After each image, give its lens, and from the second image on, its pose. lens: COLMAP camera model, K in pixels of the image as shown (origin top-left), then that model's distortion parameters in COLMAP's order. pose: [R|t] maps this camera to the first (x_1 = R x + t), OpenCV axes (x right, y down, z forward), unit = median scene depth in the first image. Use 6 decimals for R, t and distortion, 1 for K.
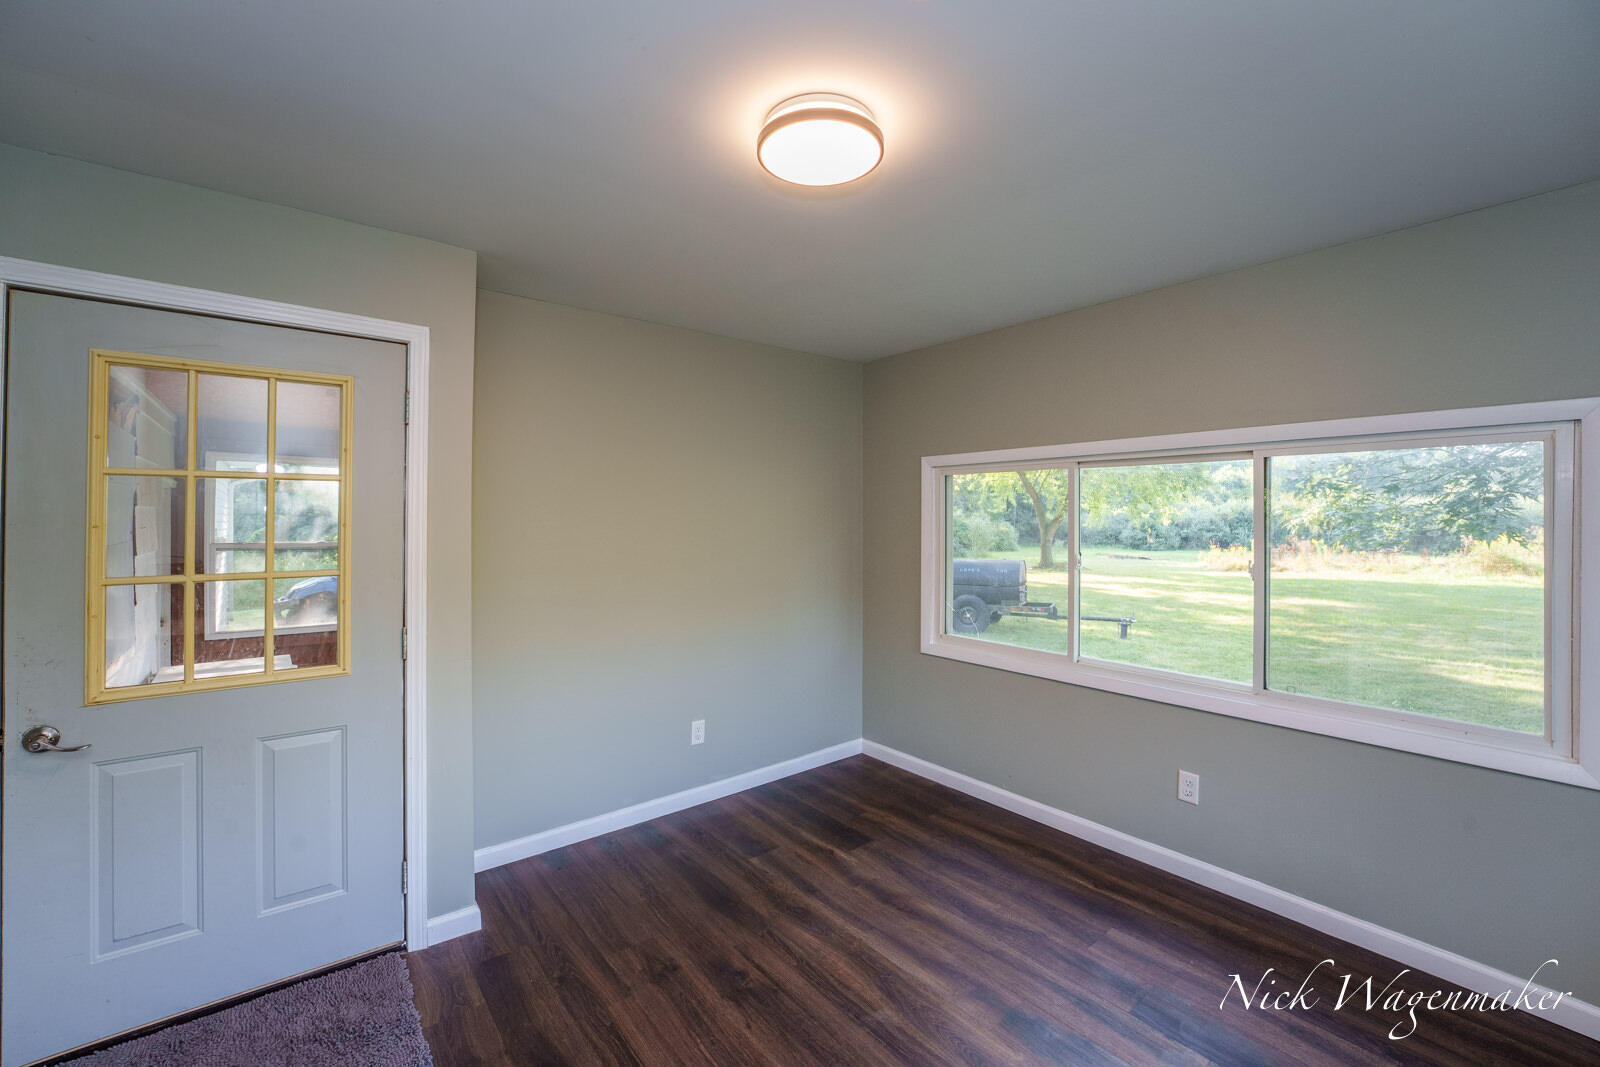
lens RADIAL K [[651.1, 0, 801.0], [0, 651.1, 507.6], [0, 0, 1]] dist [-0.019570, 0.000042]
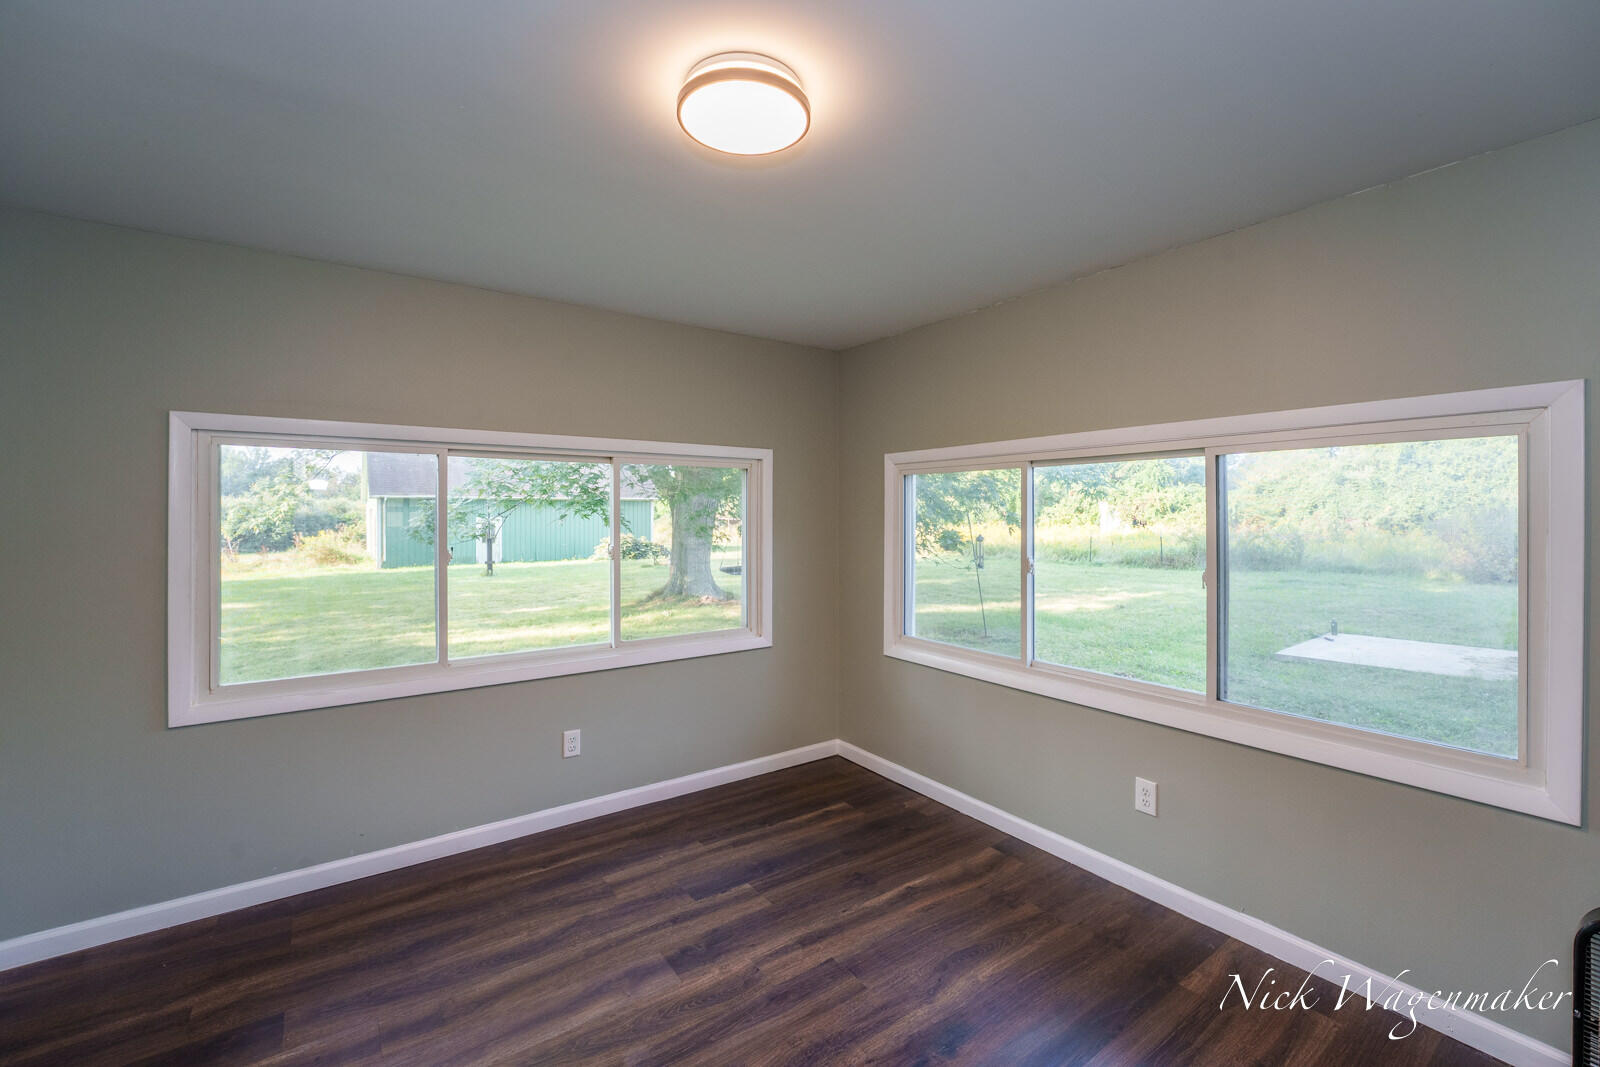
lens RADIAL K [[664.9, 0, 813.4], [0, 664.9, 518.8], [0, 0, 1]] dist [-0.022748, 0.000817]
pose [[0.067750, -0.009370, 0.997658, -0.542137], [-0.008255, 0.999916, 0.009952, 0.018407], [-0.997668, -0.008910, 0.067667, 0.494663]]
